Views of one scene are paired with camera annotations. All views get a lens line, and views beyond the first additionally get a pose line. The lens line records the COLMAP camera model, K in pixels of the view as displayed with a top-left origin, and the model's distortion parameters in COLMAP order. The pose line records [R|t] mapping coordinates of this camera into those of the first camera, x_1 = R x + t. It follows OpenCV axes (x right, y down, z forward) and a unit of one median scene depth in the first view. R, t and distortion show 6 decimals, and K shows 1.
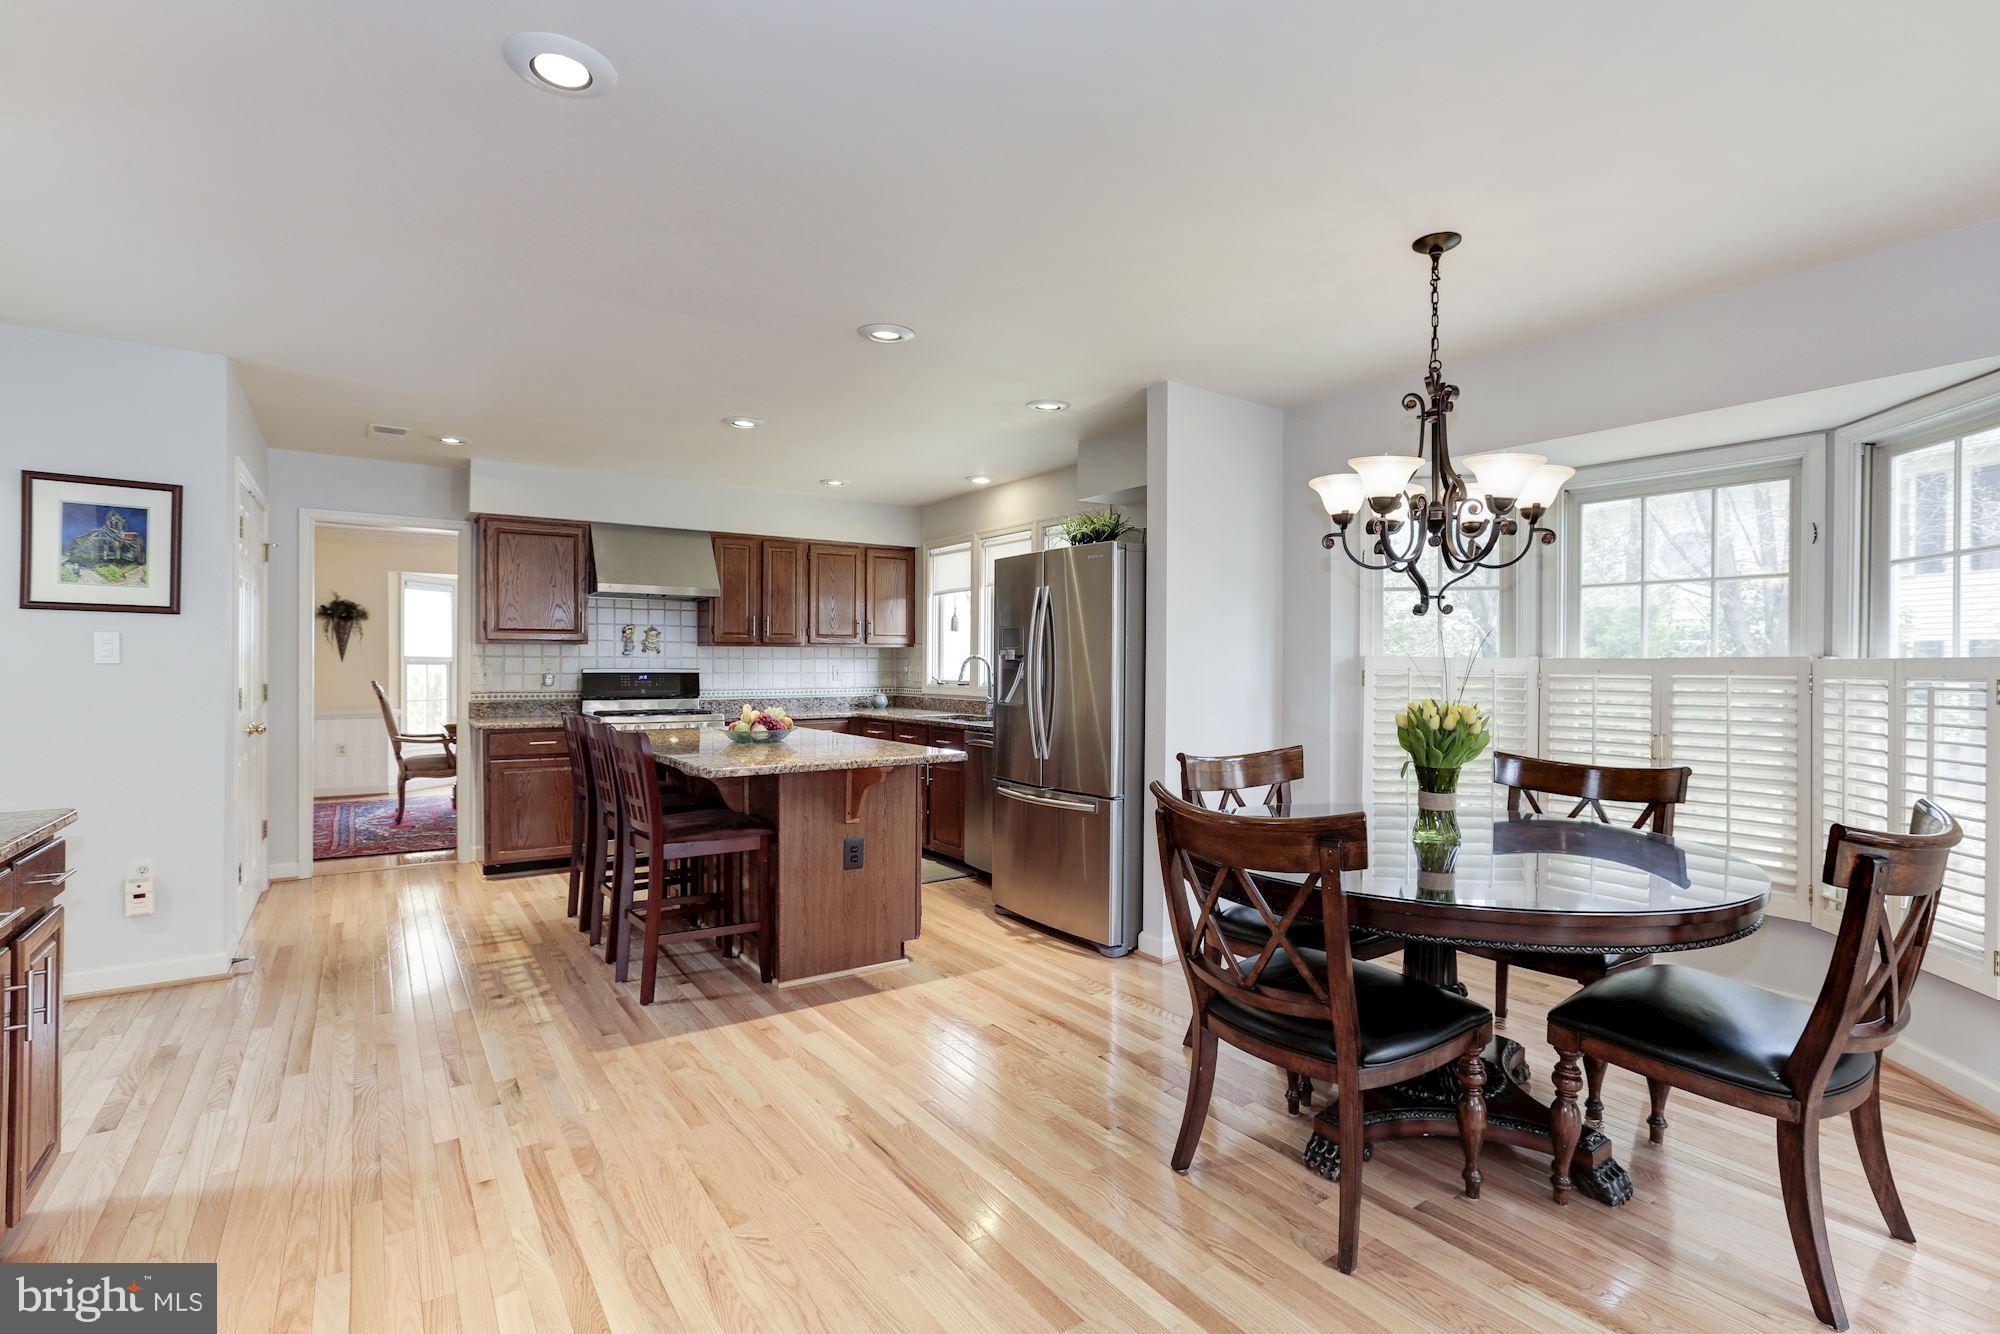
lens RADIAL K [[911.2, 0, 1000.2], [0, 911.2, 665.9], [0, 0, 1]] dist [-0.017207, 0.006407]
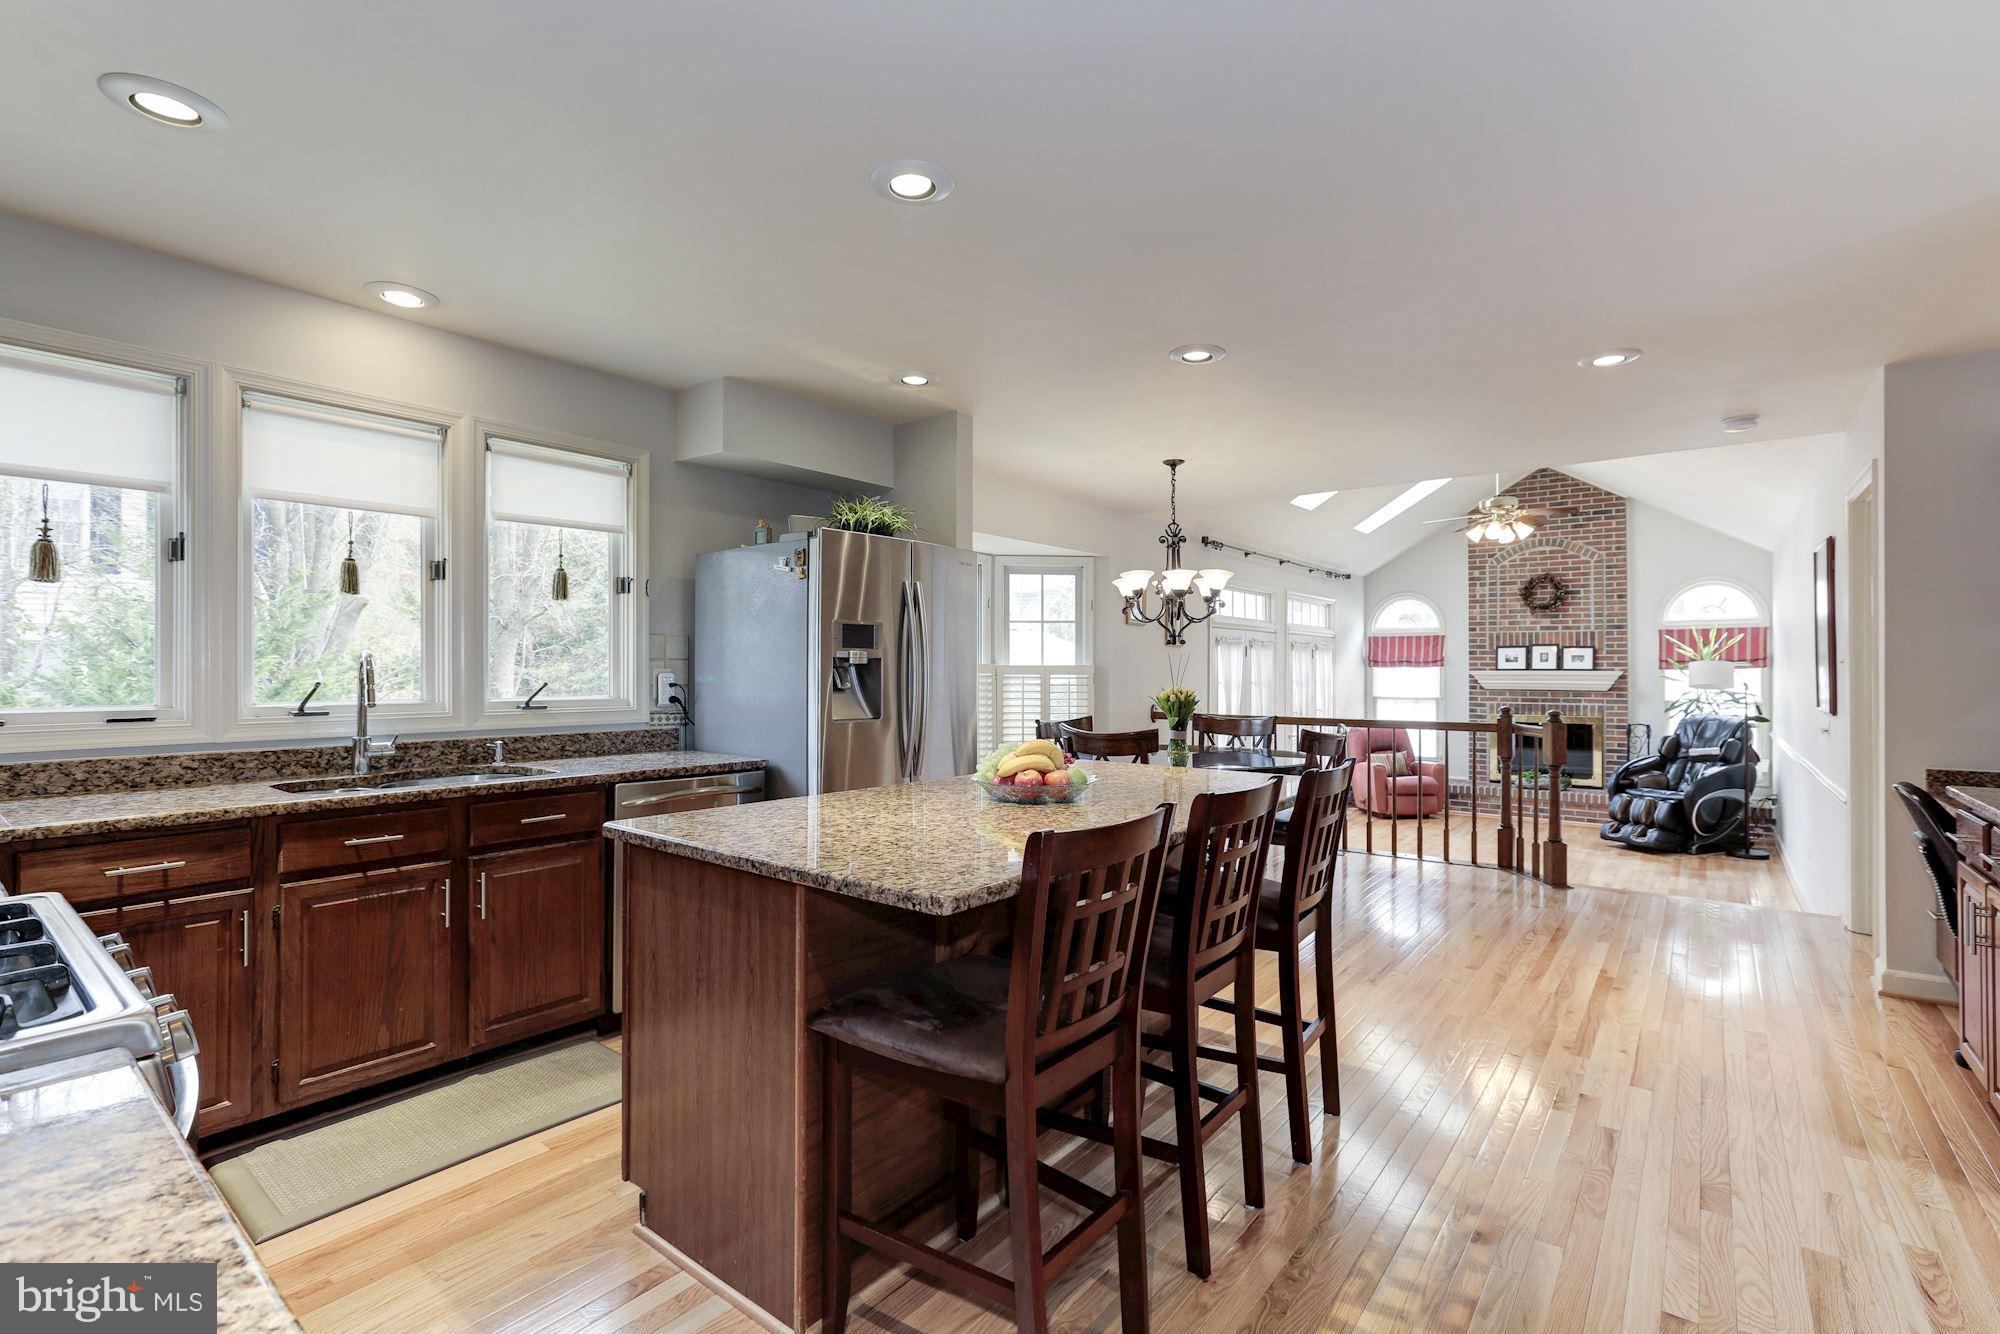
lens RADIAL K [[911.2, 0, 998.4], [0, 911.2, 665.6], [0, 0, 1]] dist [-0.017207, 0.006407]
pose [[-0.286695, -0.002121, 0.958020, -1.364454], [-0.001889, 0.999997, 0.001649, -0.011057], [-0.958020, -0.001337, -0.286698, 1.951500]]
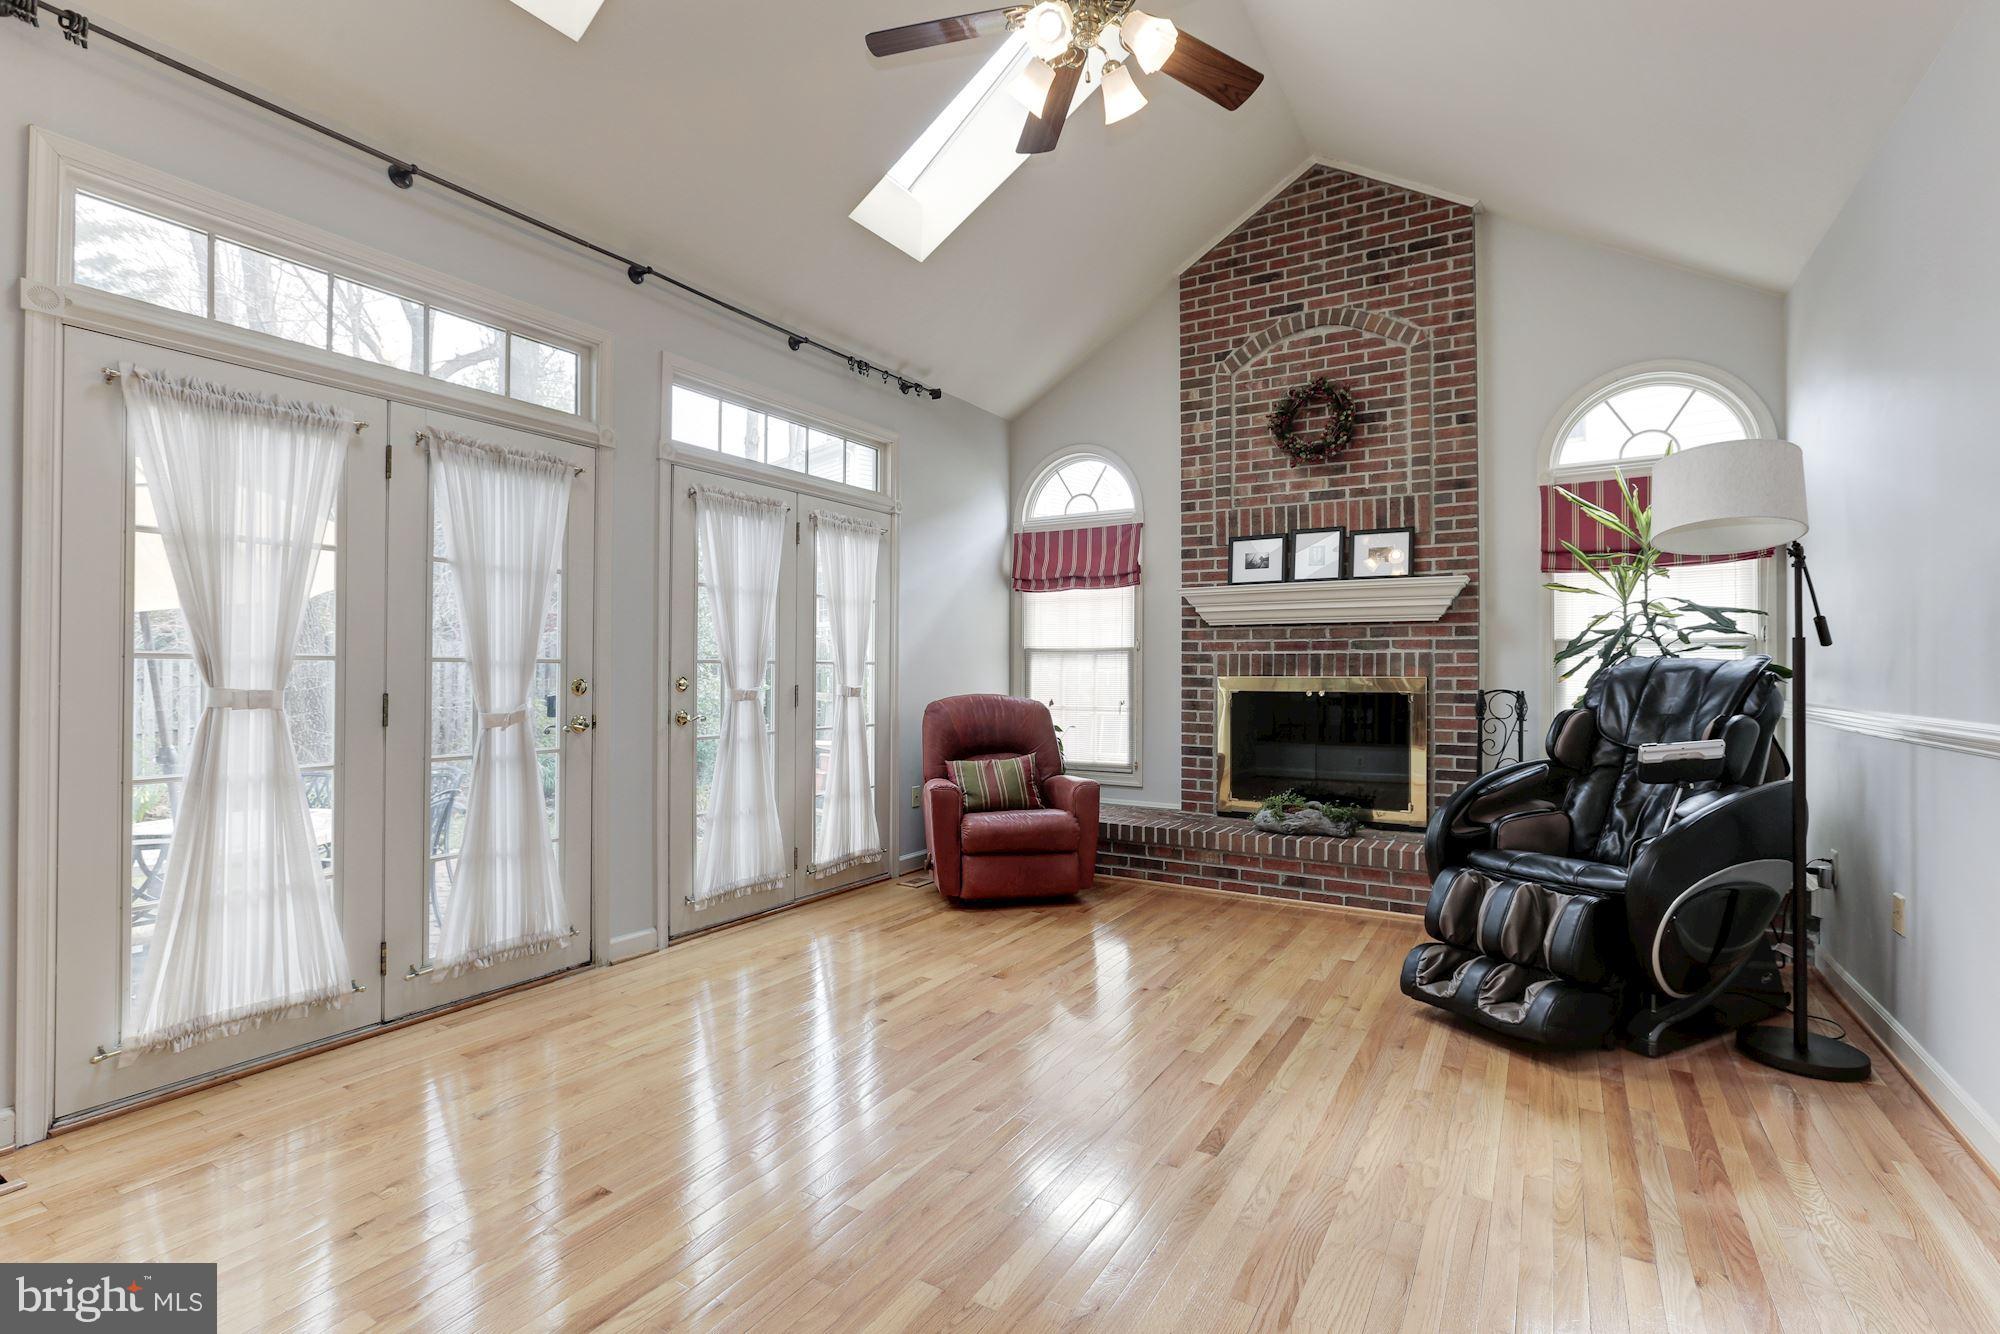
lens RADIAL K [[911.2, 0, 997.1], [0, 911.2, 663.2], [0, 0, 1]] dist [-0.017207, 0.006407]
pose [[-0.387513, 0.000414, 0.921864, -0.796483], [-0.003182, 0.999993, -0.001787, 0.058340], [-0.921859, -0.003626, -0.387509, 1.224429]]
